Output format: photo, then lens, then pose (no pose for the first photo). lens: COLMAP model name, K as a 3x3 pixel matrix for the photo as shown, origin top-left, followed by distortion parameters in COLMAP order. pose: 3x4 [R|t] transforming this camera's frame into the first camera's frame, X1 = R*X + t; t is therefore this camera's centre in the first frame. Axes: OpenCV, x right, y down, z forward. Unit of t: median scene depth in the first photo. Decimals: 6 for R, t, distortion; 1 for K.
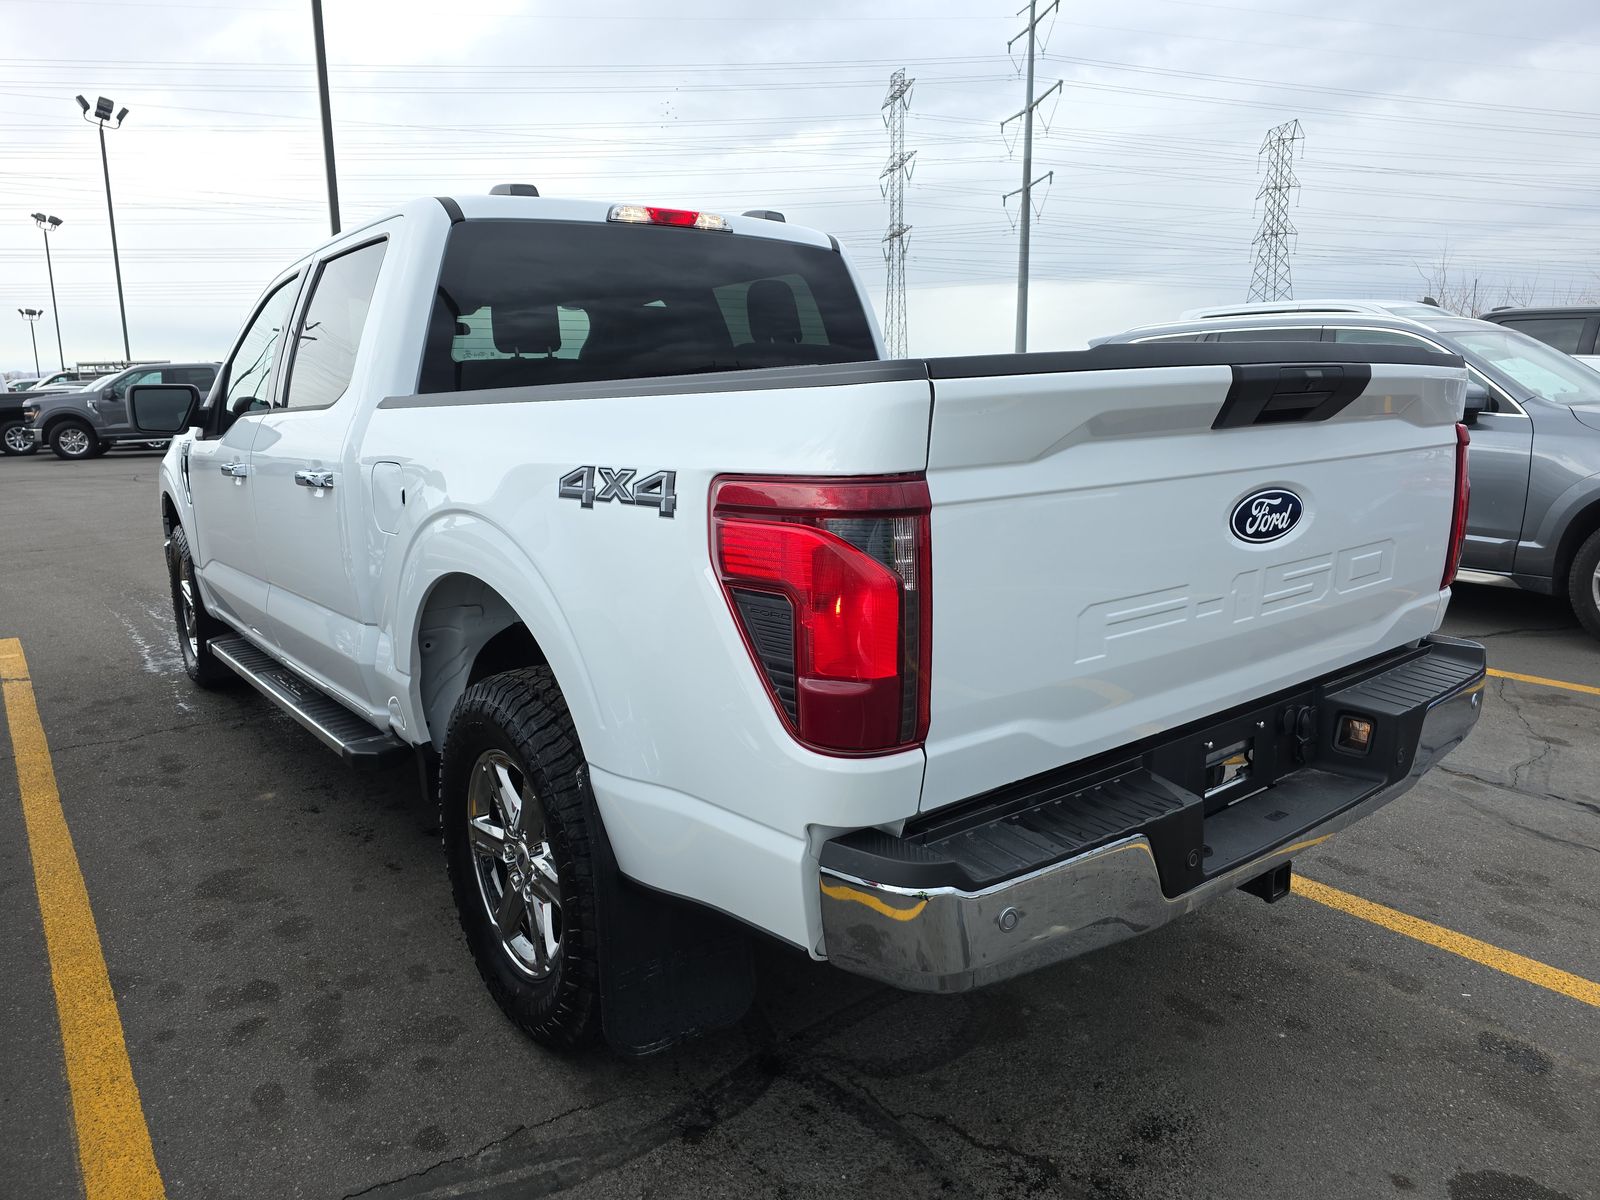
lens RADIAL K [[1060.9, 0, 800.0], [0, 1060.9, 600.0], [0, 0, 1]] dist [0.066368, -0.061199]
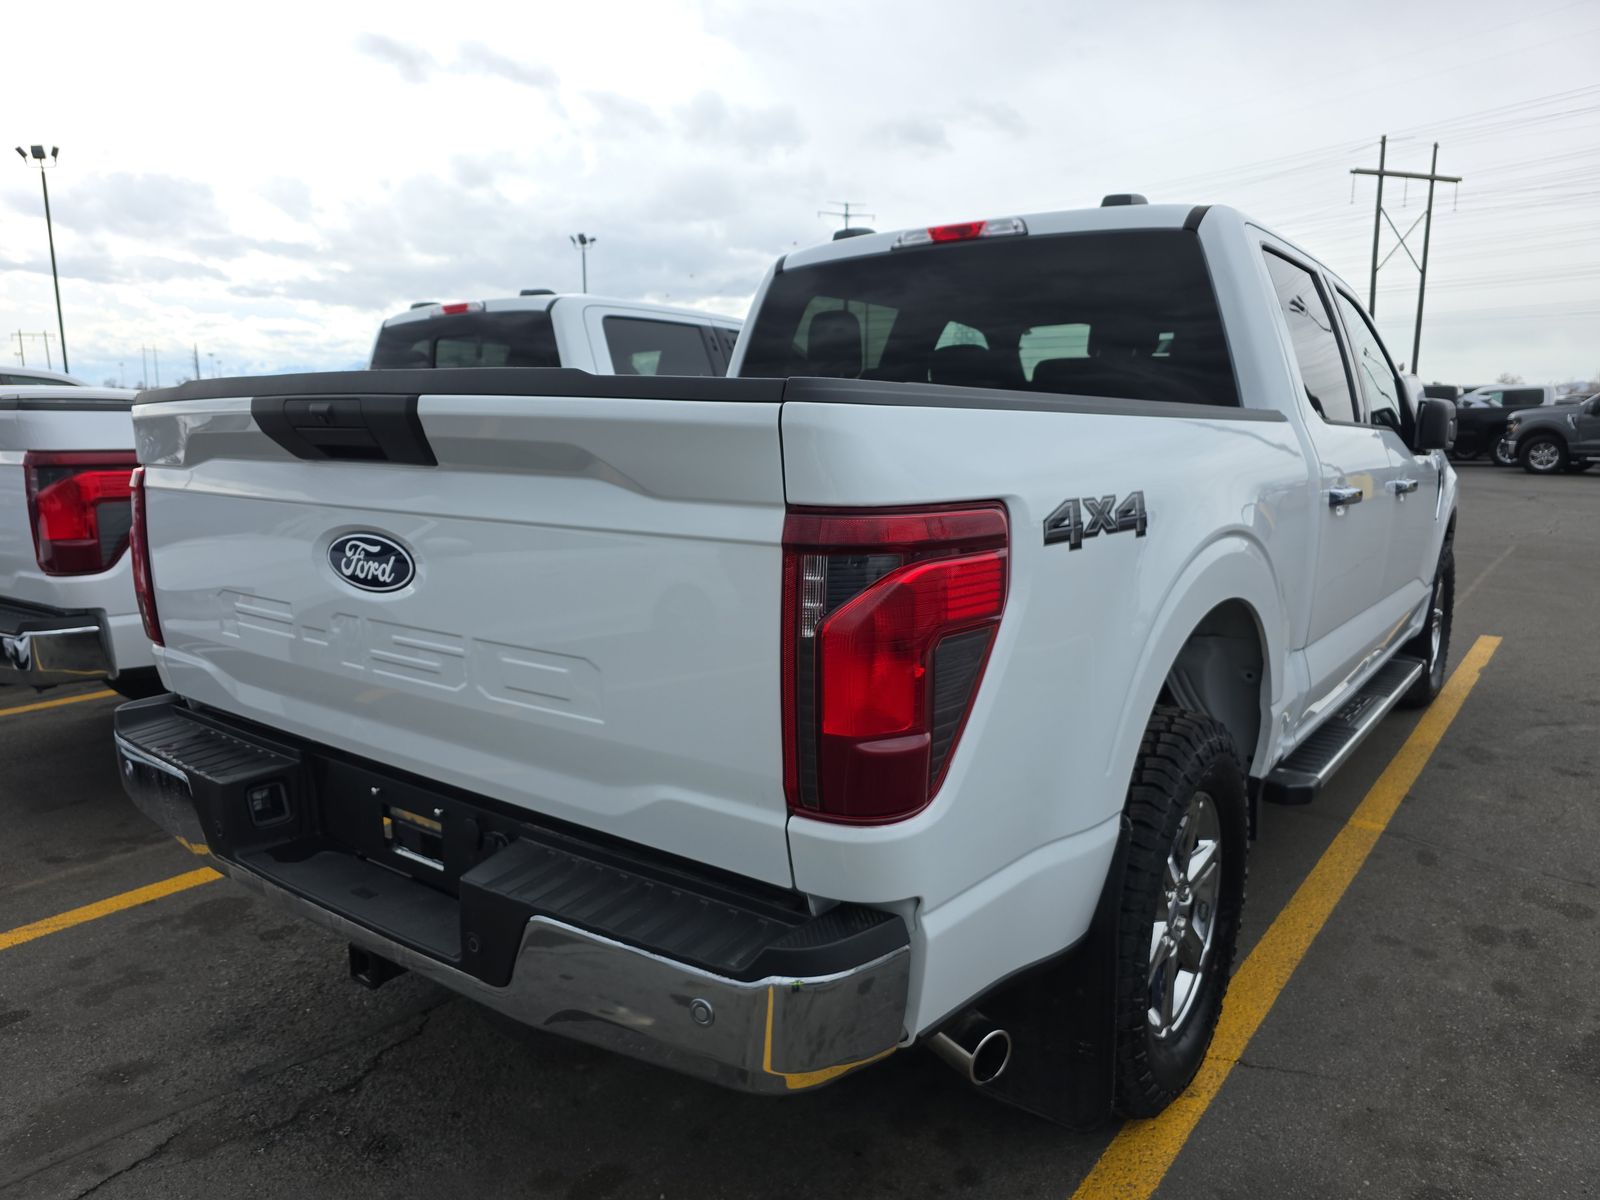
lens RADIAL K [[1072.0, 0, 799.6], [0, 1072.0, 619.4], [0, 0, 1]] dist [0.031007, -0.006733]
pose [[0.268611, 0.198761, -0.942519, 1.254717], [-0.193683, 0.969640, 0.149282, -0.213190], [0.943576, 0.142451, 0.298953, 0.964297]]
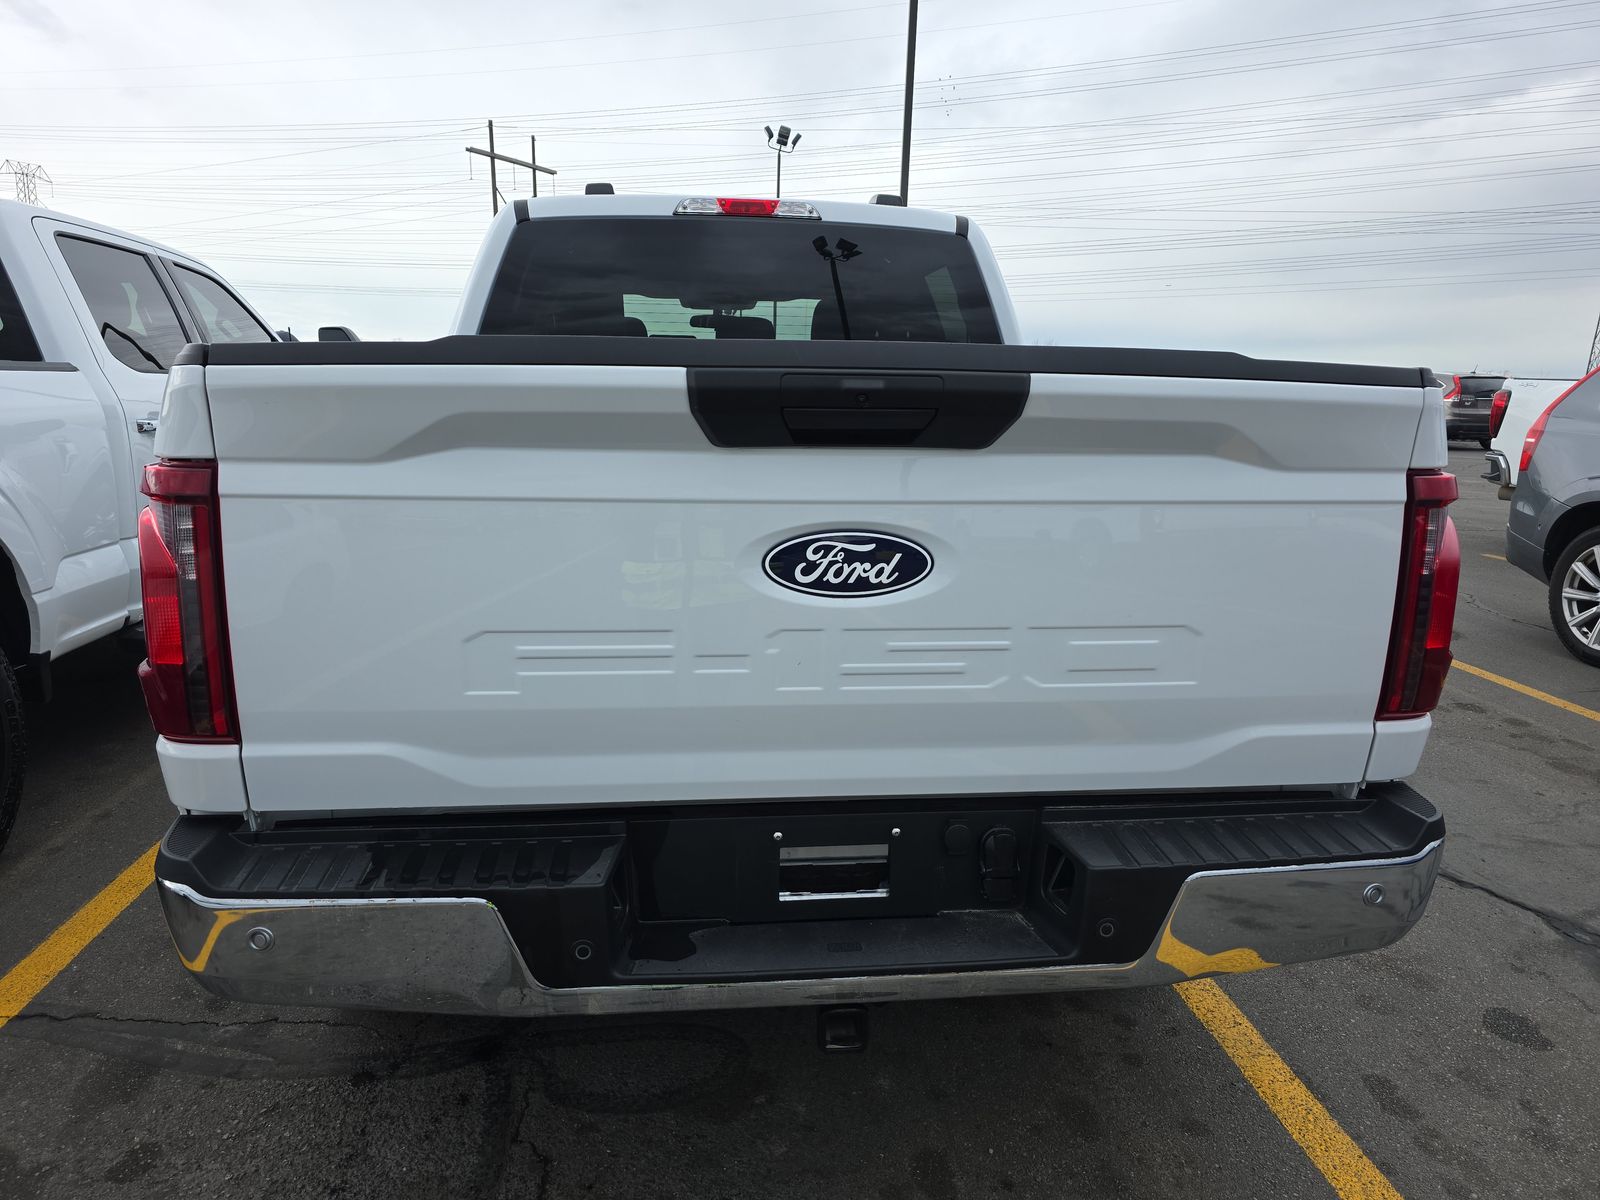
lens RADIAL K [[1054.4, 0, 791.5], [0, 1054.4, 607.4], [0, 0, 1]] dist [0.079453, -0.083018]
pose [[0.850230, 0.142136, -0.506859, 0.712108], [-0.135996, 0.989480, 0.049349, -0.071325], [0.508541, 0.026972, 0.860615, 0.283748]]
